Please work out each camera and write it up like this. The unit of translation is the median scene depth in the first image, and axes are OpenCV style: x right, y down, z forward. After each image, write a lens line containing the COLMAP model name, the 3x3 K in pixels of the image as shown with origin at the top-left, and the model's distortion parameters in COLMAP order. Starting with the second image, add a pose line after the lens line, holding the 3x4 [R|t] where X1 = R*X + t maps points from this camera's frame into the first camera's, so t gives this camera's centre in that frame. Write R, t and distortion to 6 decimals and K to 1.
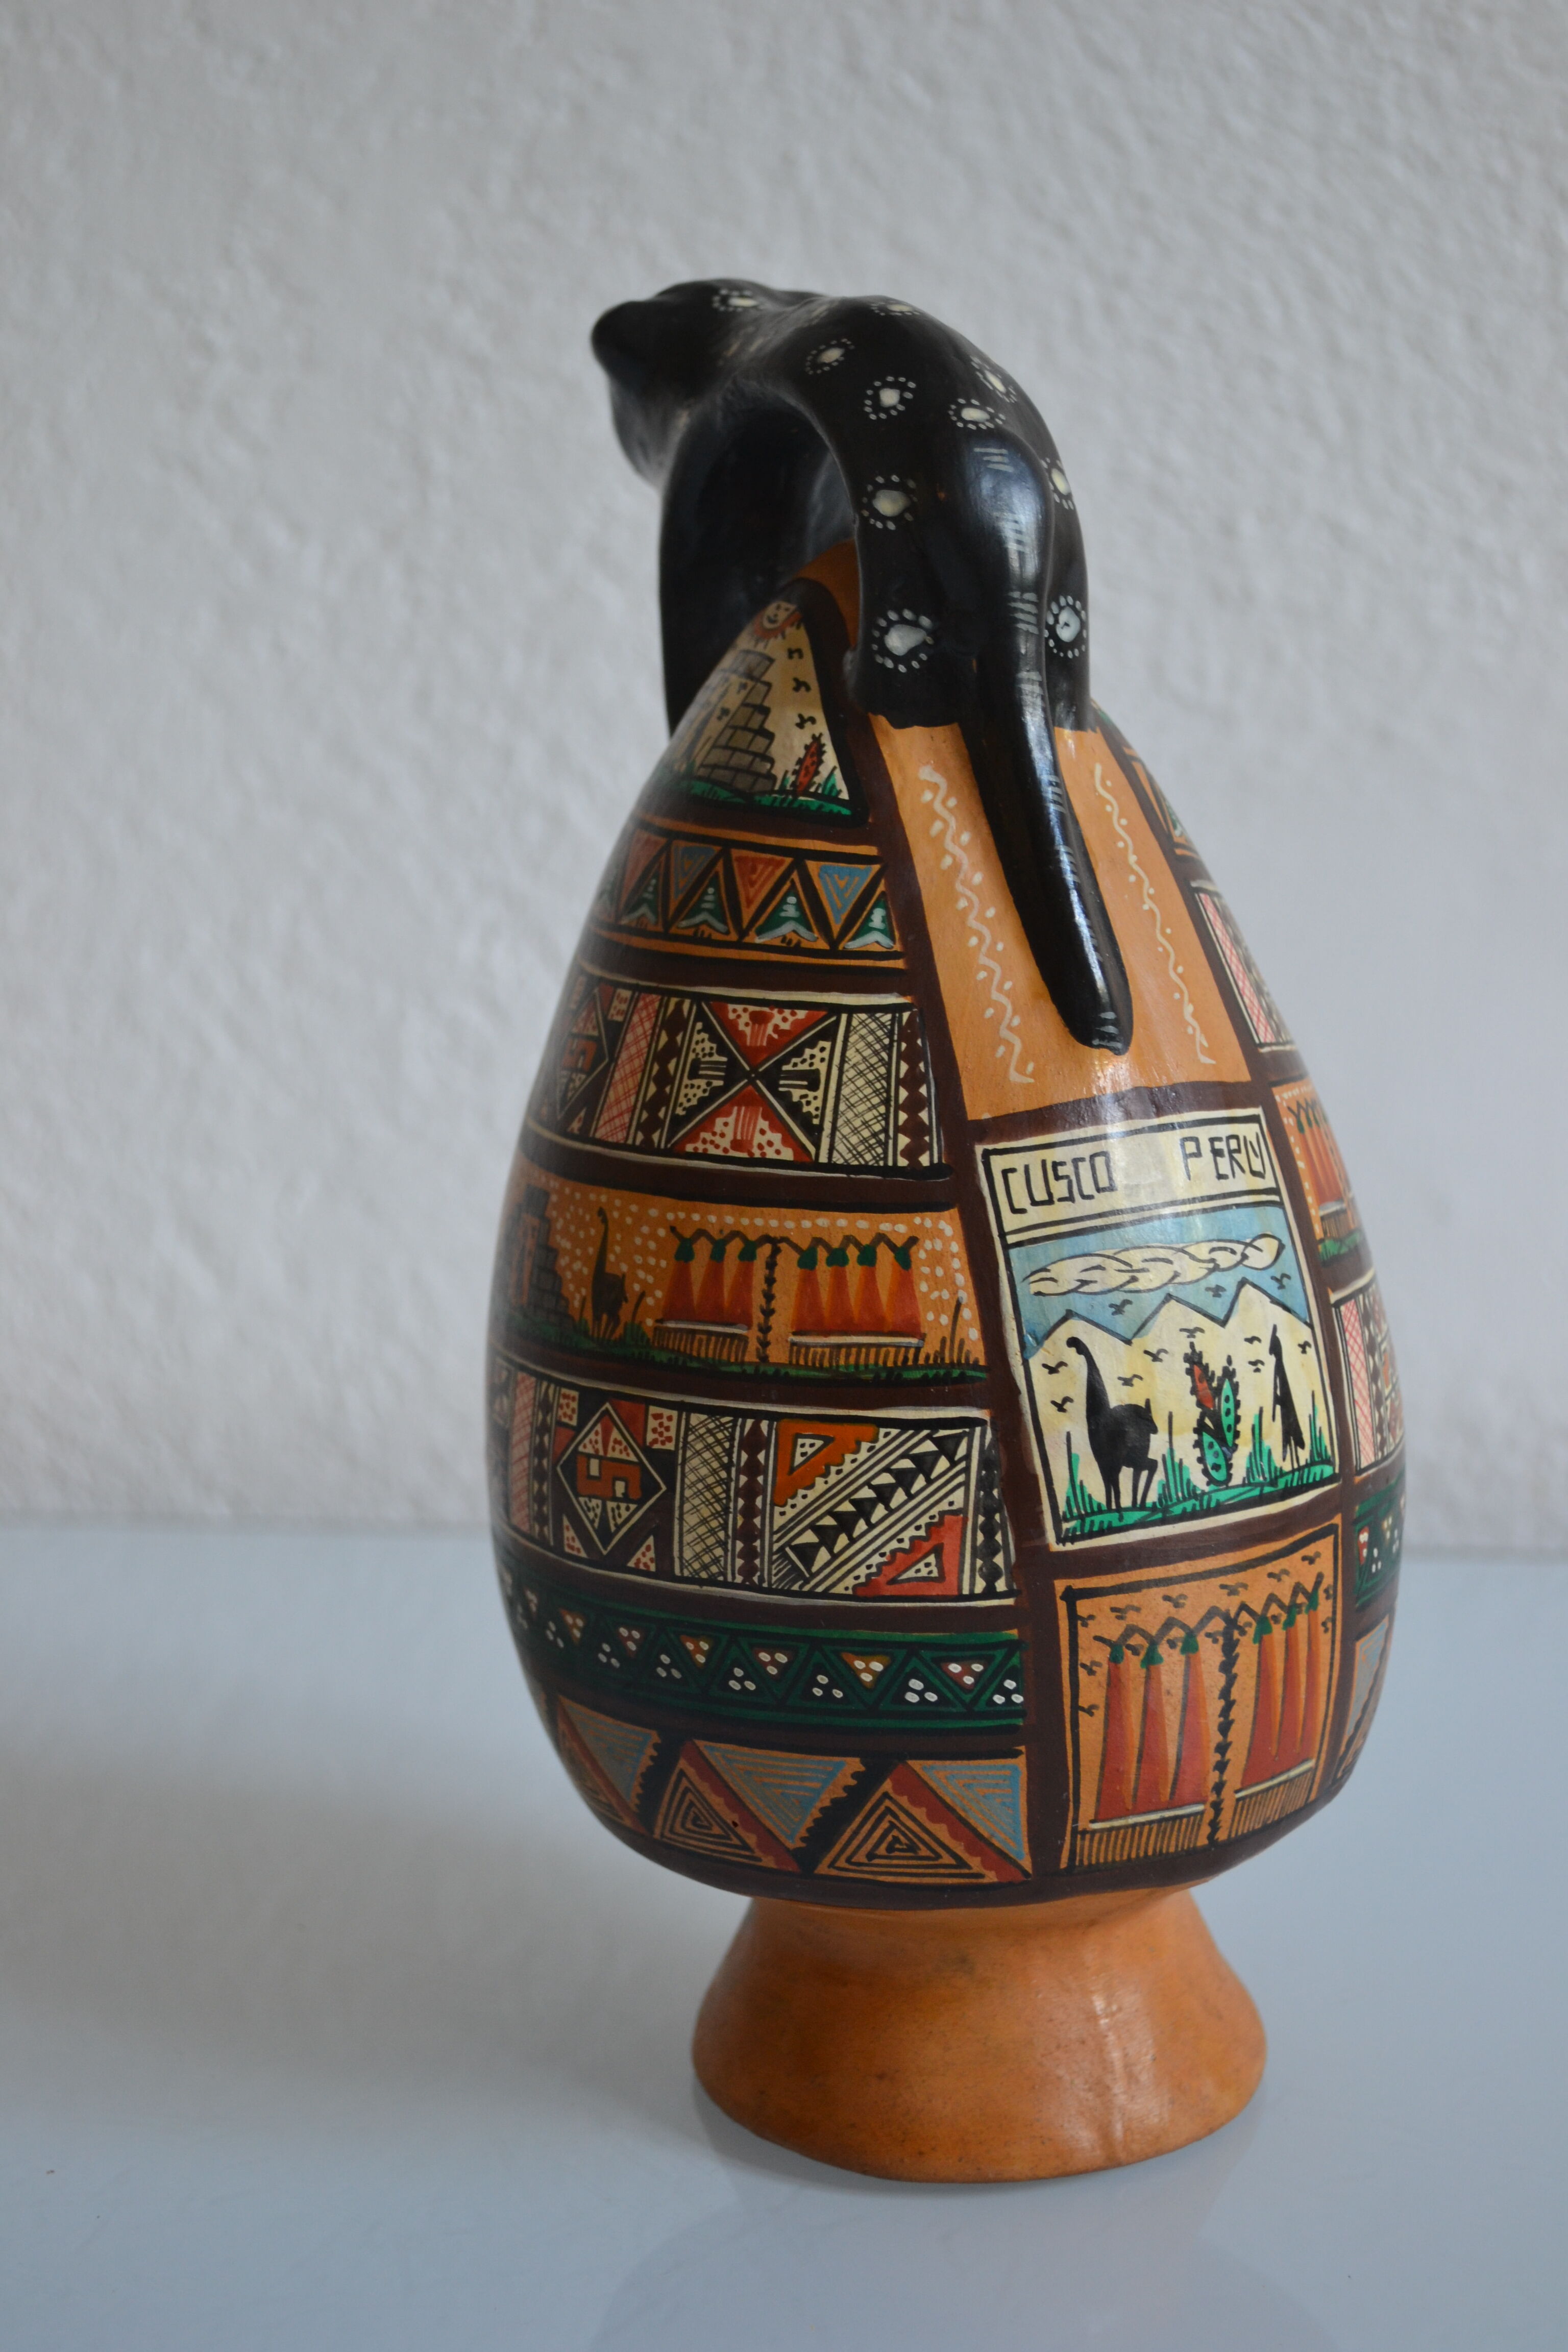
lens RADIAL K [[3121.9, 0, 772.5], [0, 3121.9, 1174.0], [0, 0, 1]] dist [-0.043550, -0.018190]
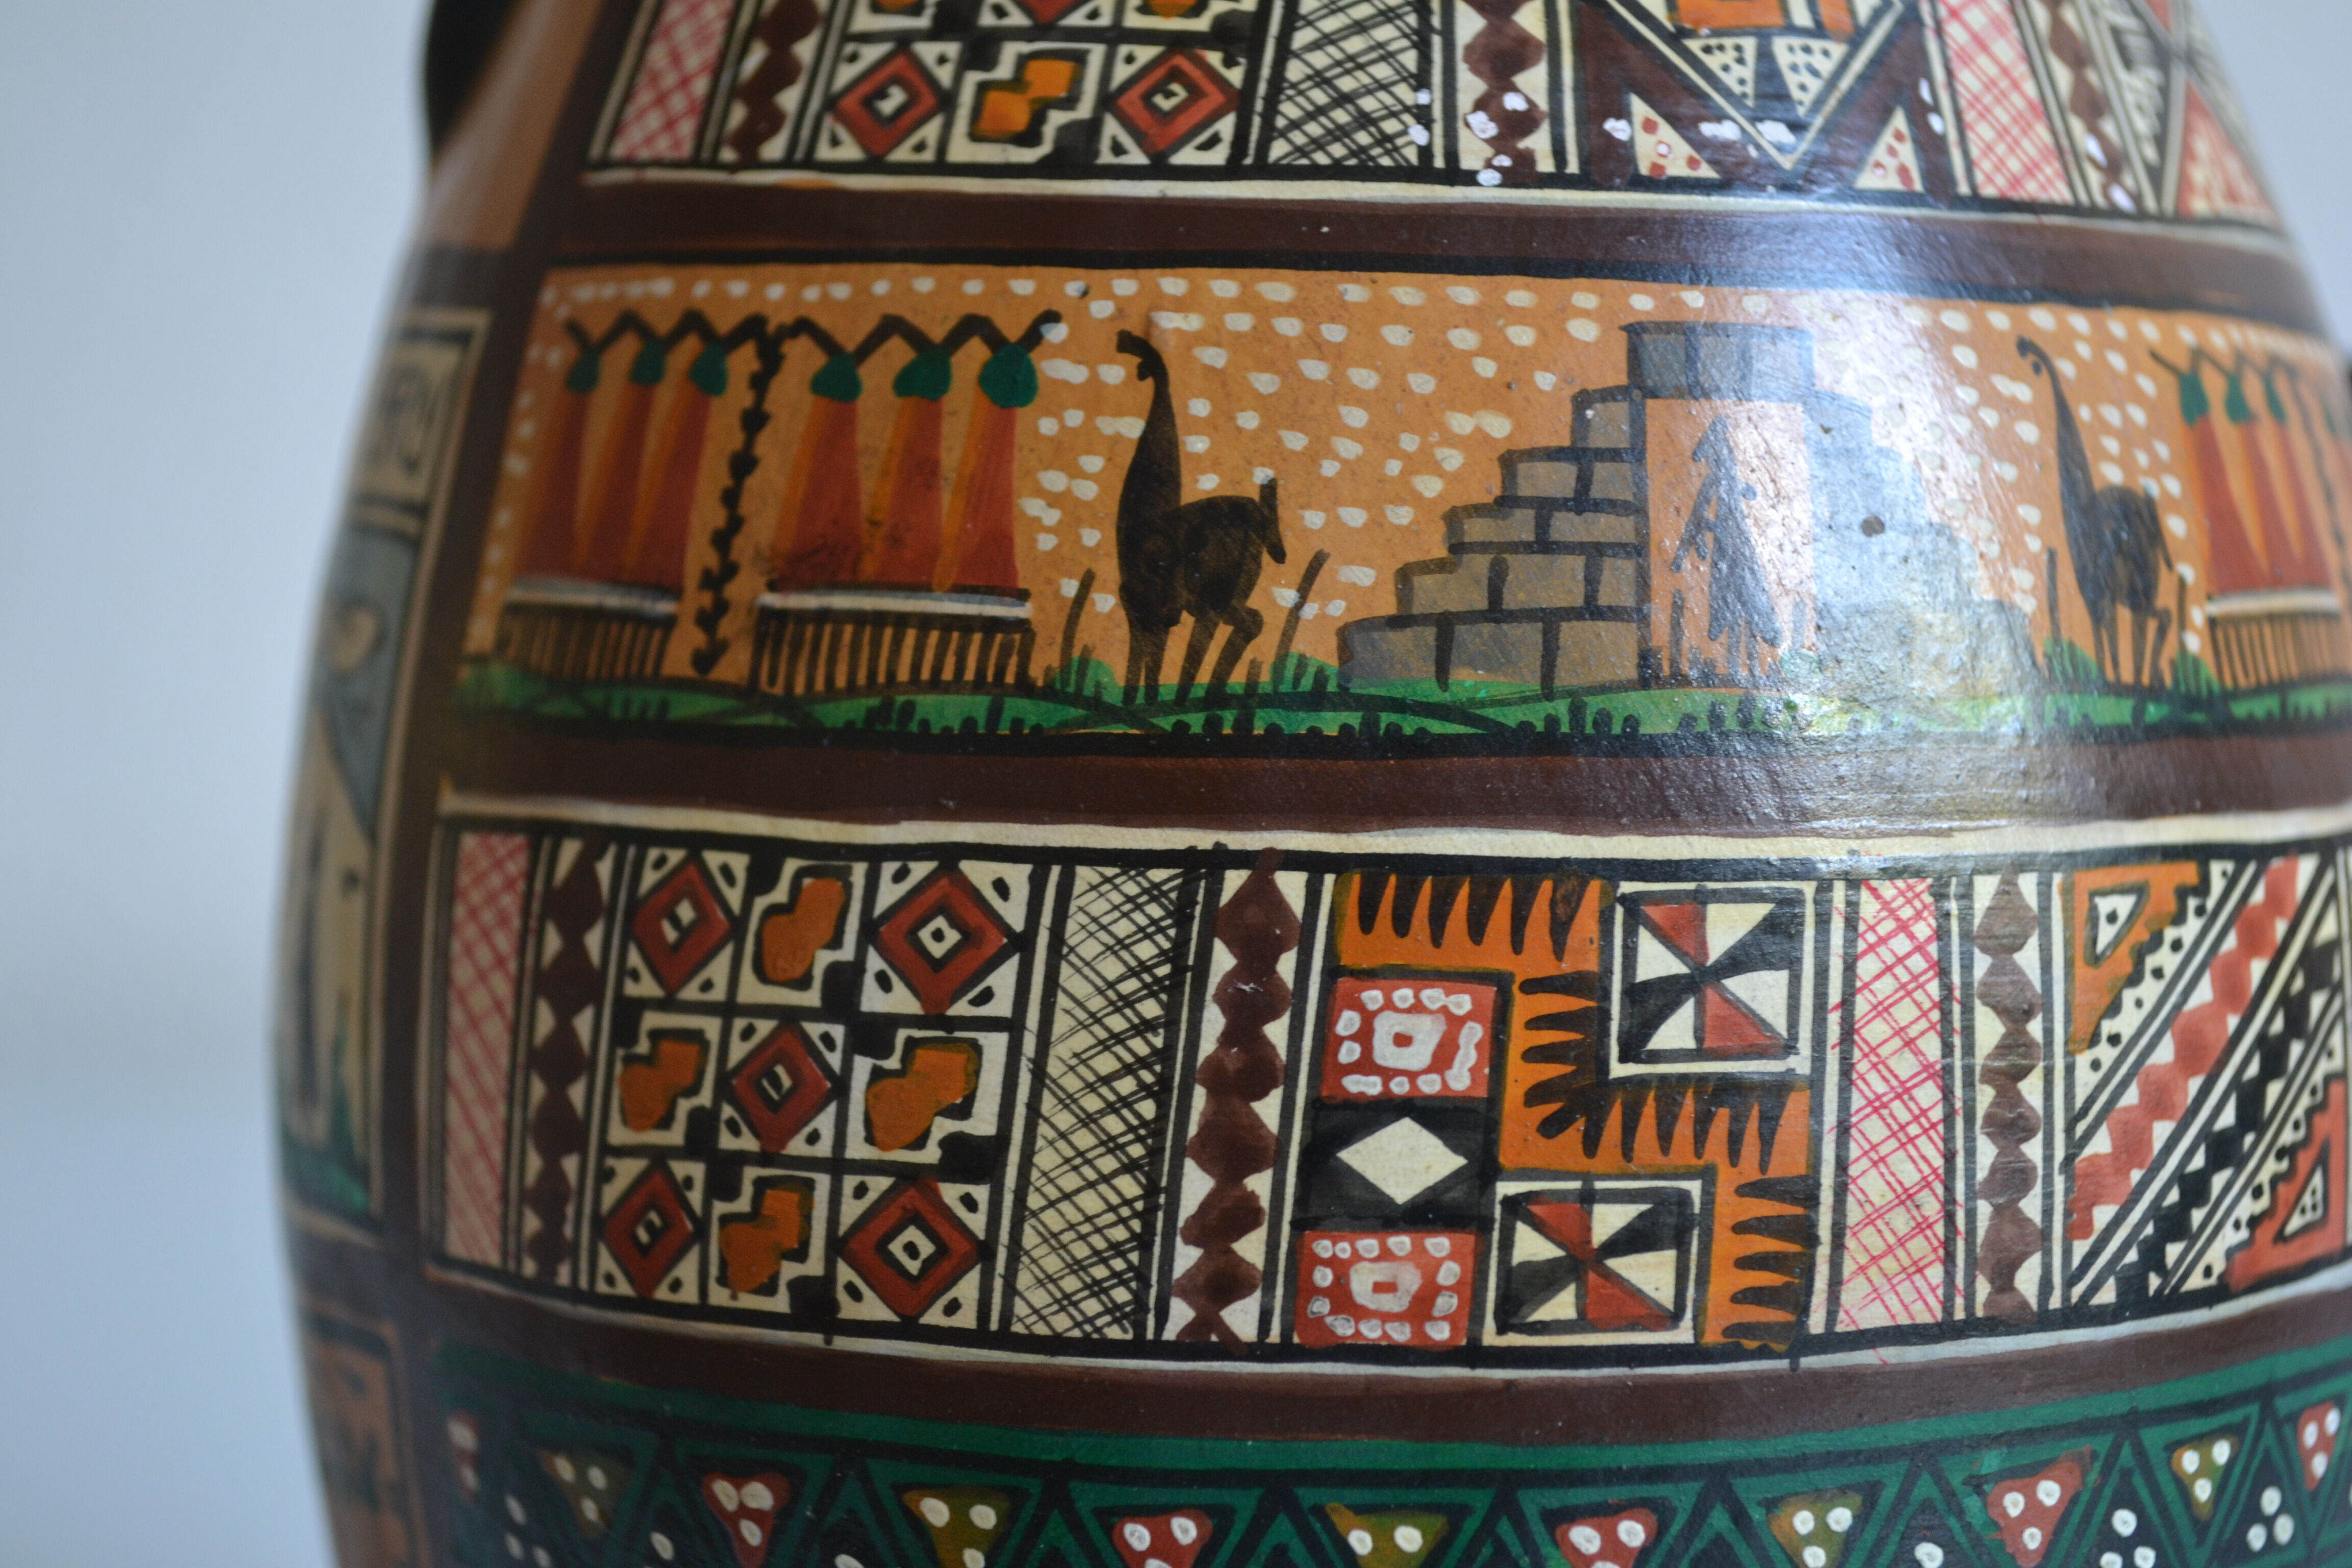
lens RADIAL K [[3548.2, 0, 1184.4], [0, 3548.2, 800.6], [0, 0, 1]] dist [-0.028102, -0.045747]
pose [[-0.213870, 0.144043, -0.966184, 0.622433], [-0.089300, 0.982045, 0.166174, -0.045729], [0.972772, 0.121820, -0.197167, 1.234916]]
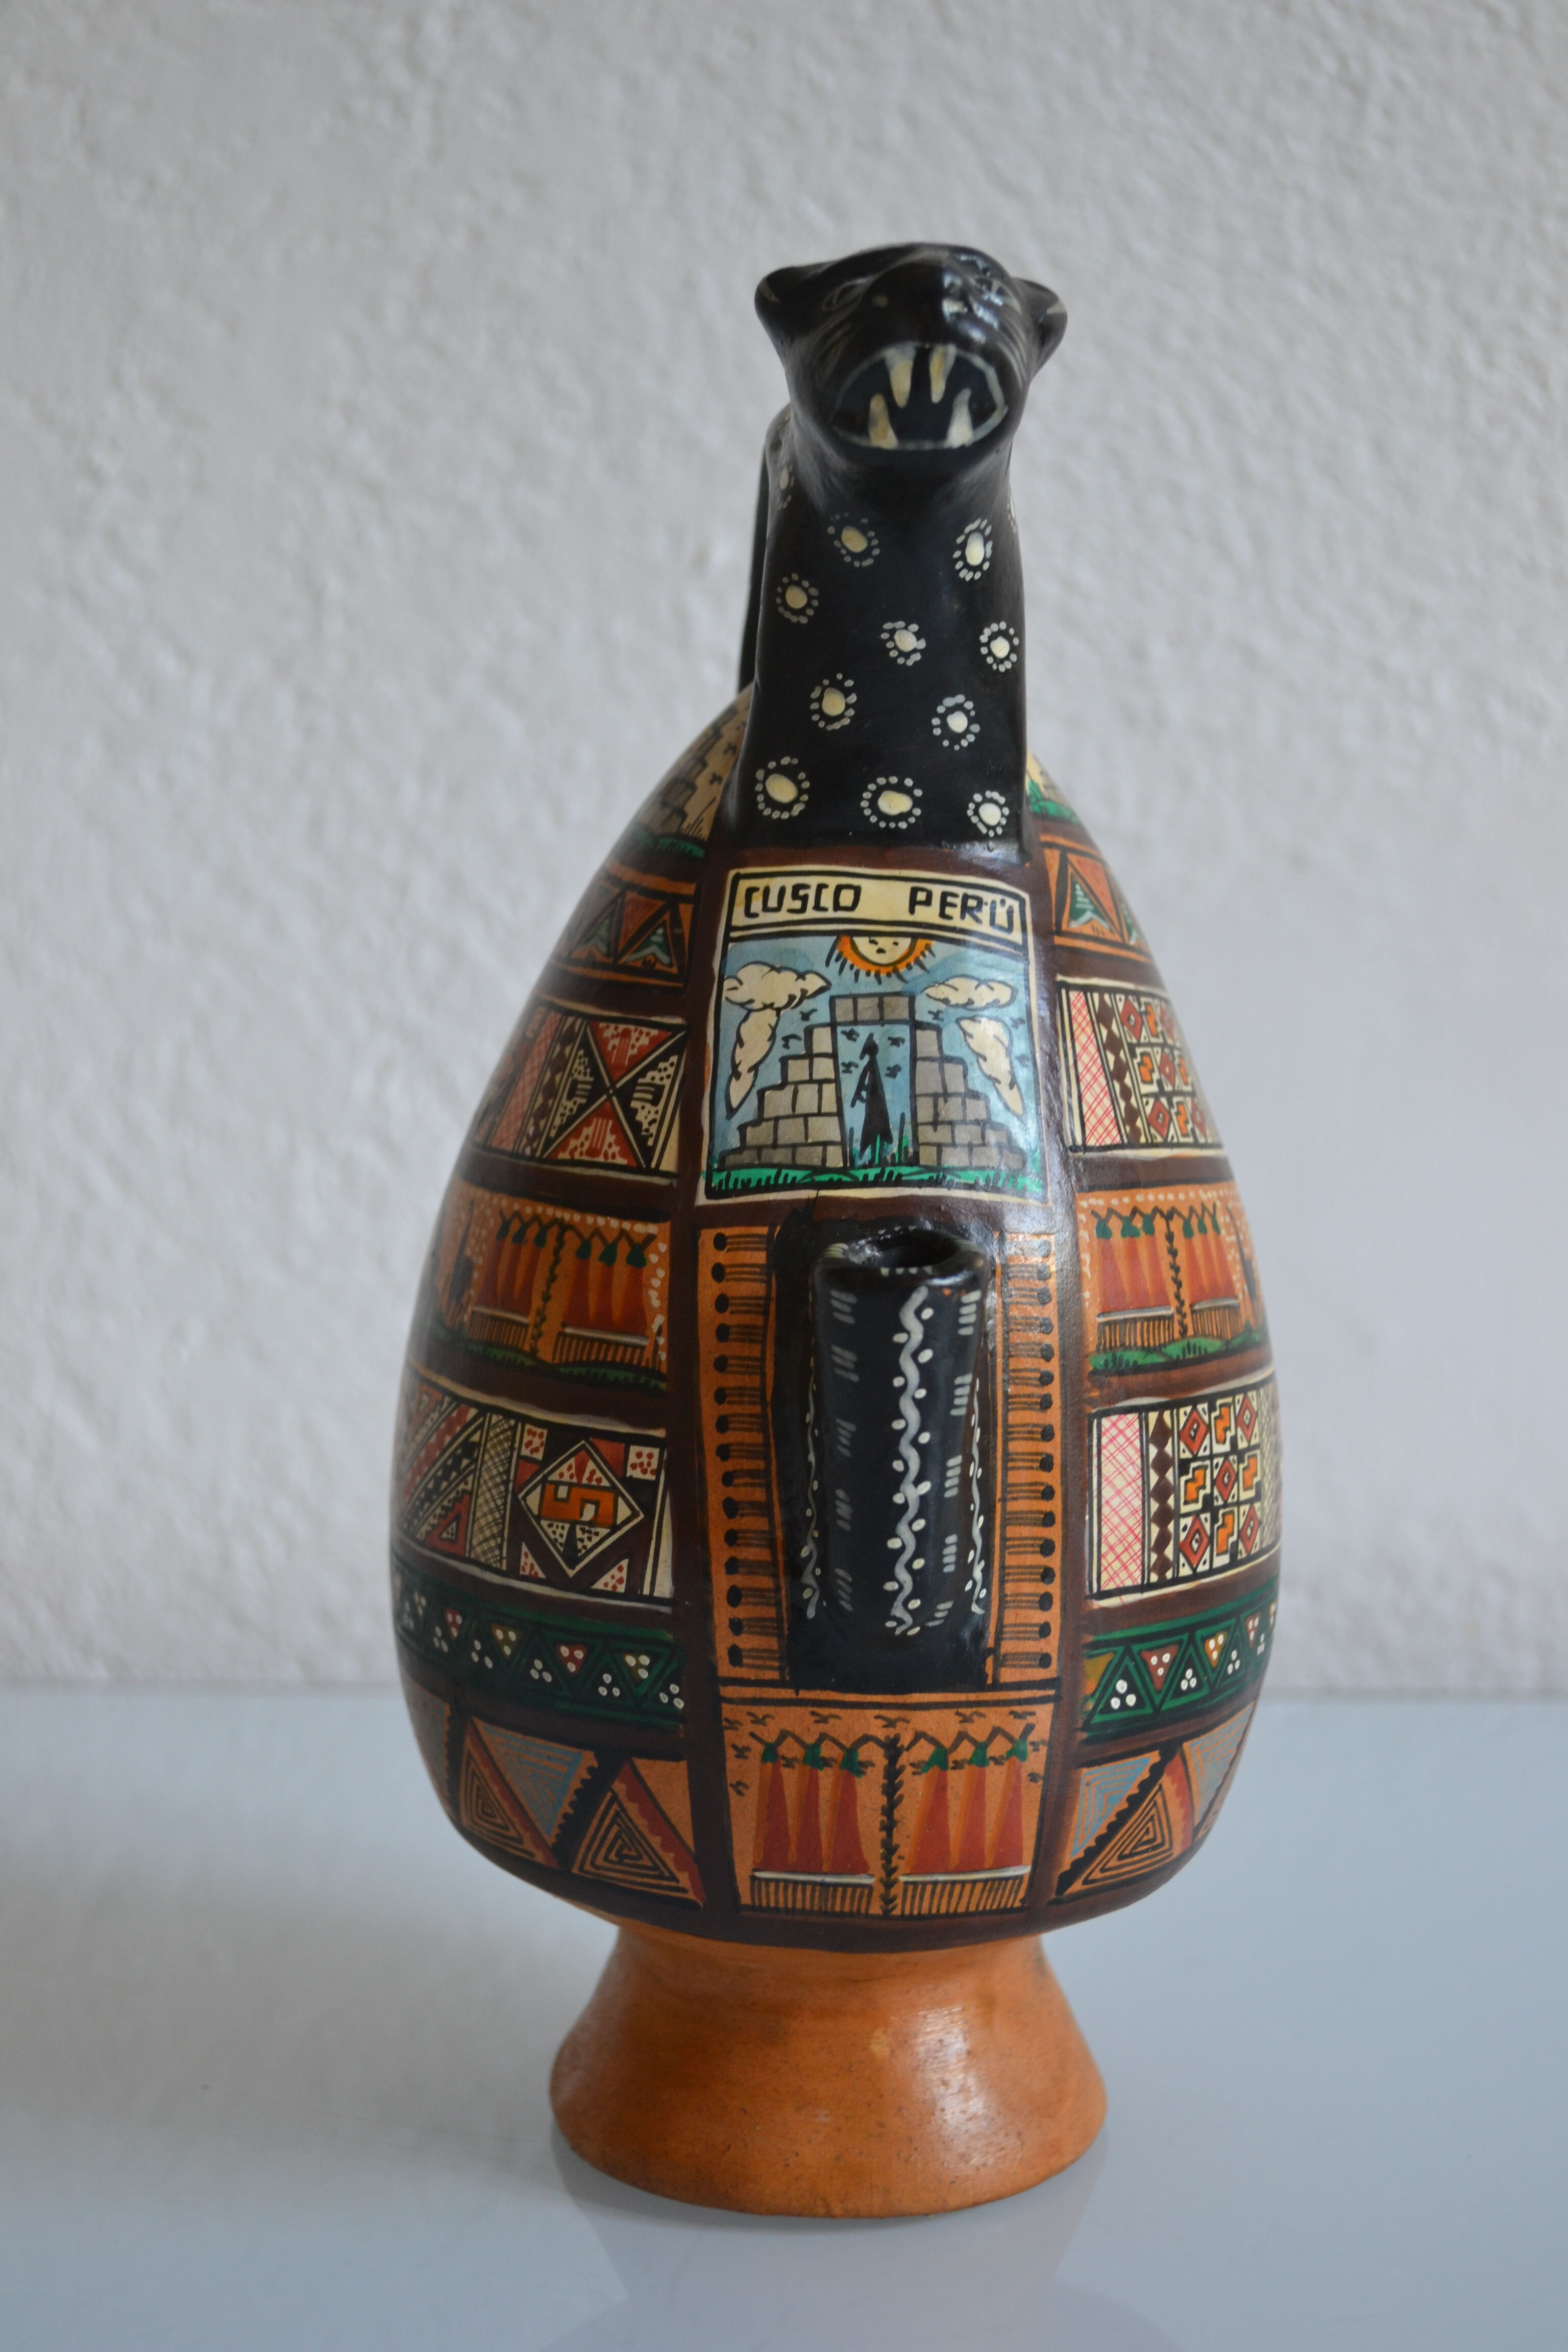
lens RADIAL K [[3121.9, 0, 772.5], [0, 3121.9, 1174.0], [0, 0, 1]] dist [-0.043550, -0.018190]
pose [[-0.940774, 0.023451, 0.338222, -0.318865], [0.098008, 0.973824, 0.205091, -0.263736], [-0.324559, 0.226092, -0.918446, 2.223966]]
